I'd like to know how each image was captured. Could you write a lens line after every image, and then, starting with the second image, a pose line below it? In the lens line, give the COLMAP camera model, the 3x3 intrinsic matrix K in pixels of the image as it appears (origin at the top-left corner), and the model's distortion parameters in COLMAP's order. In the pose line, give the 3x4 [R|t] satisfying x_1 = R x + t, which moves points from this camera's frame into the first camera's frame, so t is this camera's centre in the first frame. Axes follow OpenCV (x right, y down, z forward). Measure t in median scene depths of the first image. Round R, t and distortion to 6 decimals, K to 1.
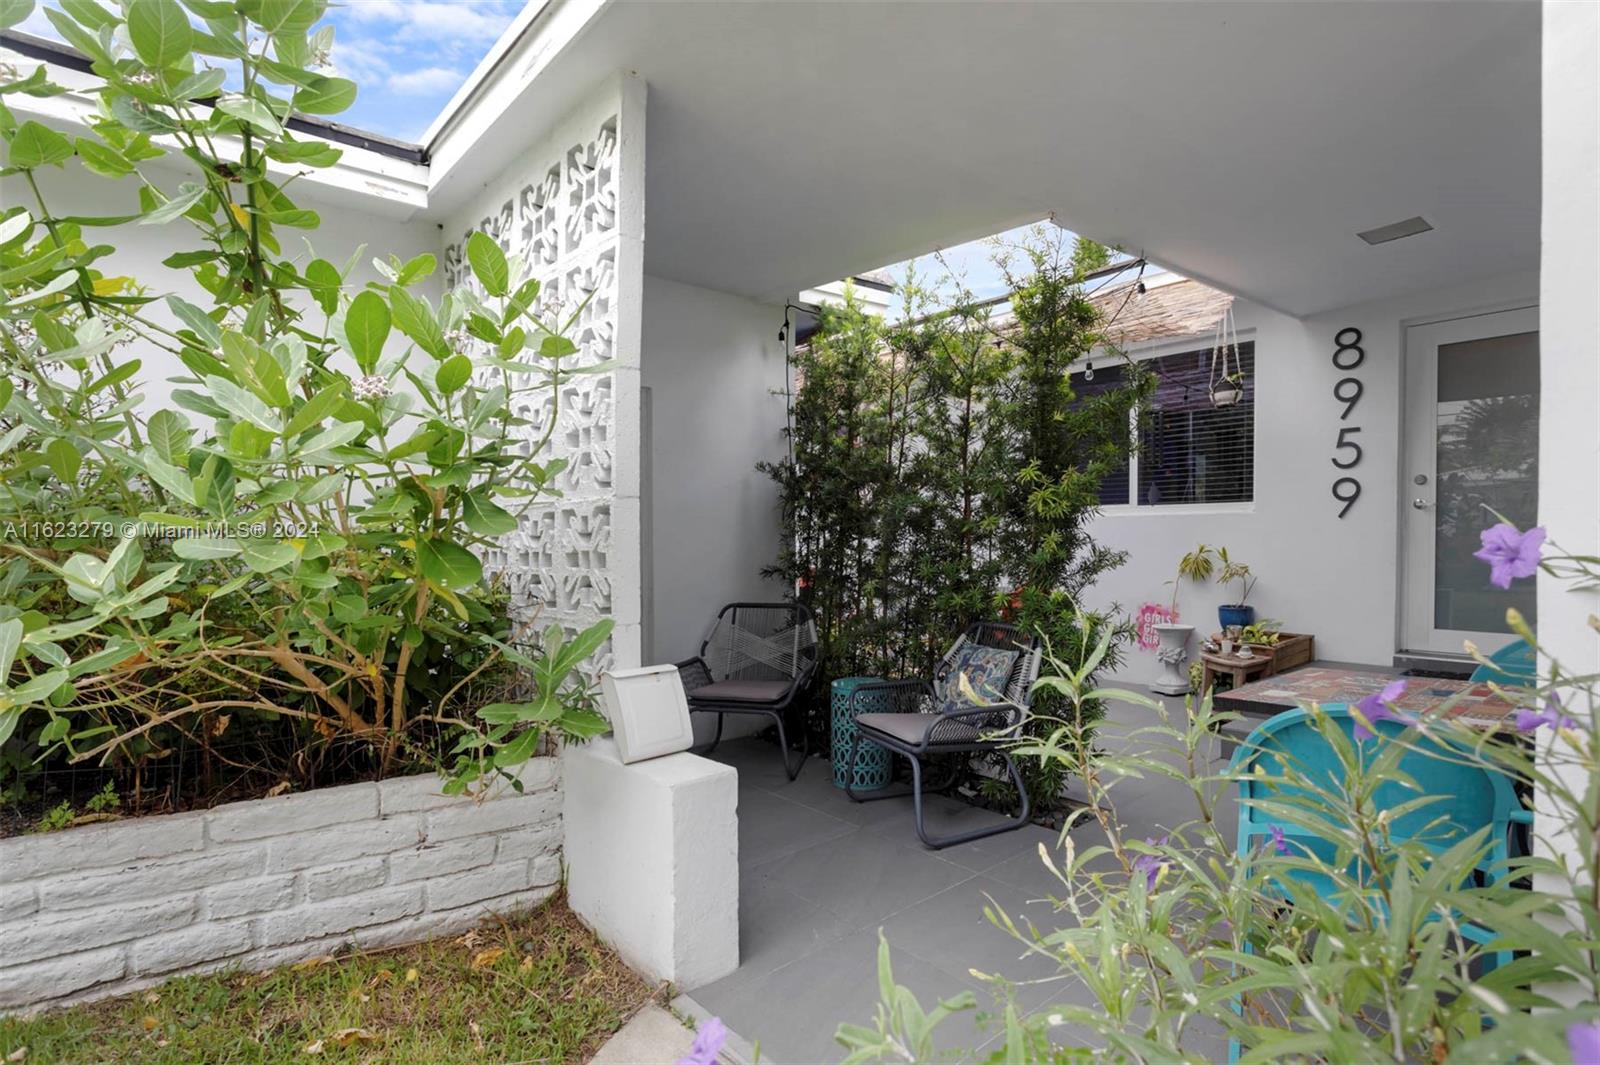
lens RADIAL K [[806.7, 0, 798.1], [0, 806.7, 542.7], [0, 0, 1]] dist [0.002154, 0.000252]
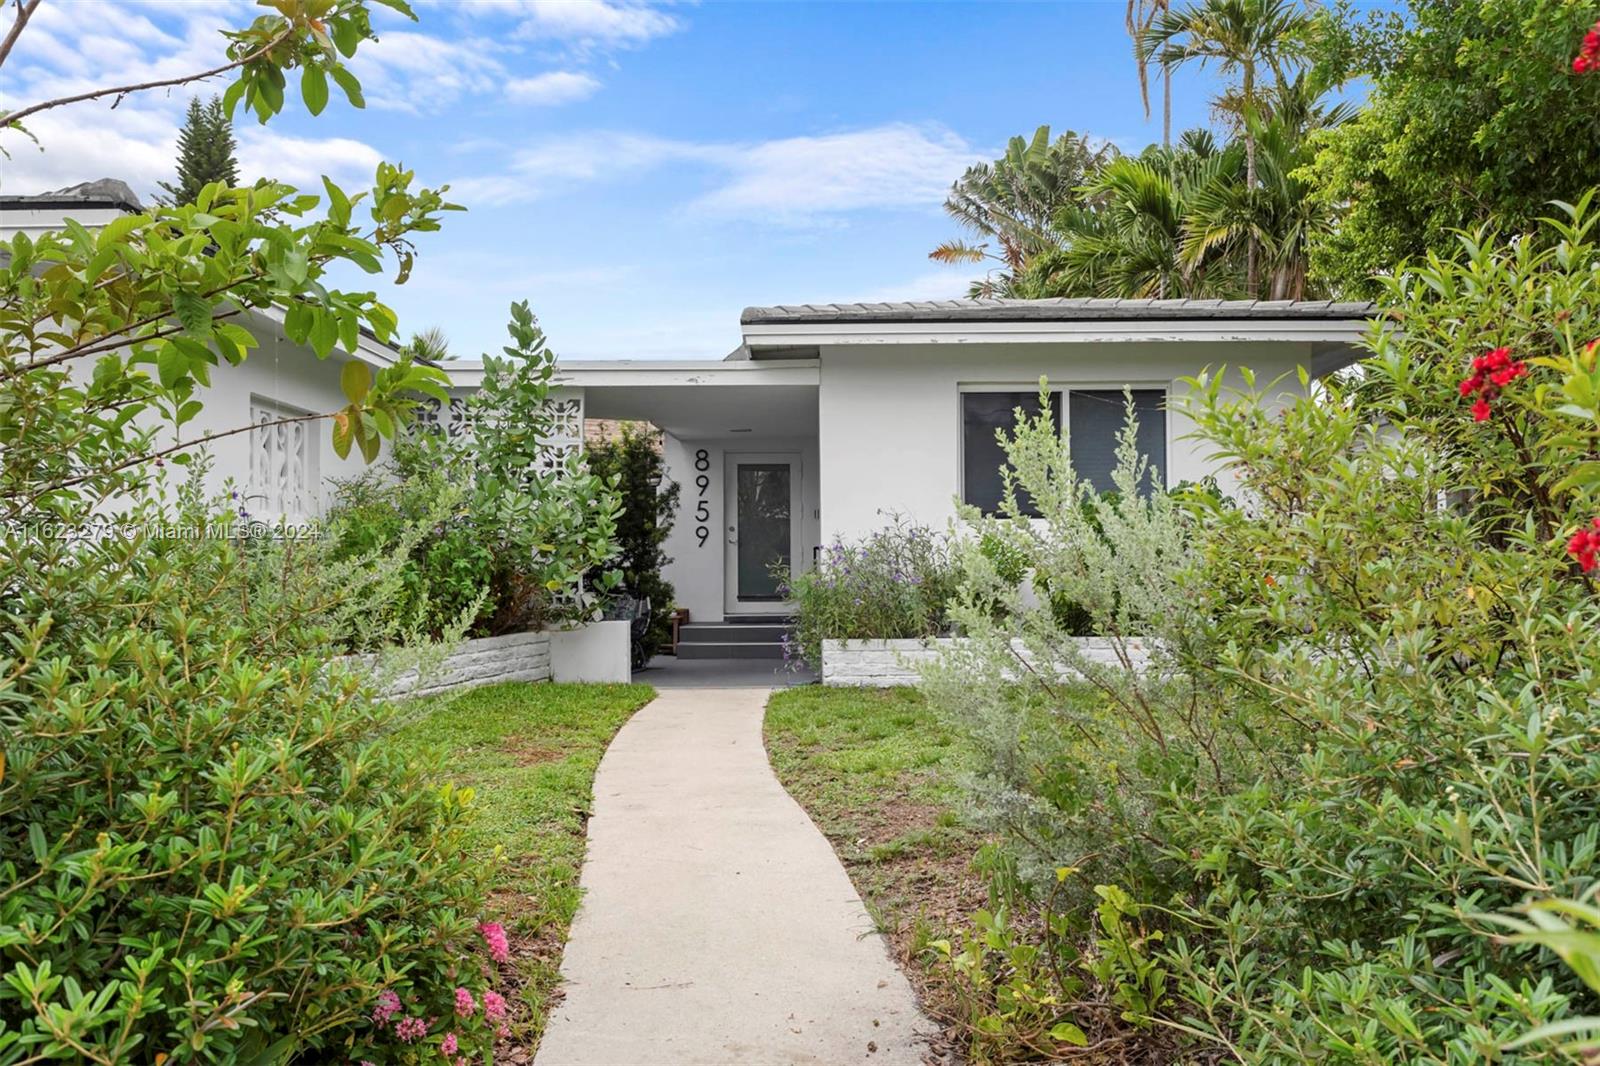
lens RADIAL K [[1337.3, 0, 799.6], [0, 1337.3, 535.4], [0, 0, 1]] dist [0.000043, 0.000003]
pose [[0.667488, 0.022427, 0.744282, -1.590029], [0.012526, 0.999067, -0.041339, 0.078503], [-0.744515, 0.036916, 0.666584, -1.344519]]
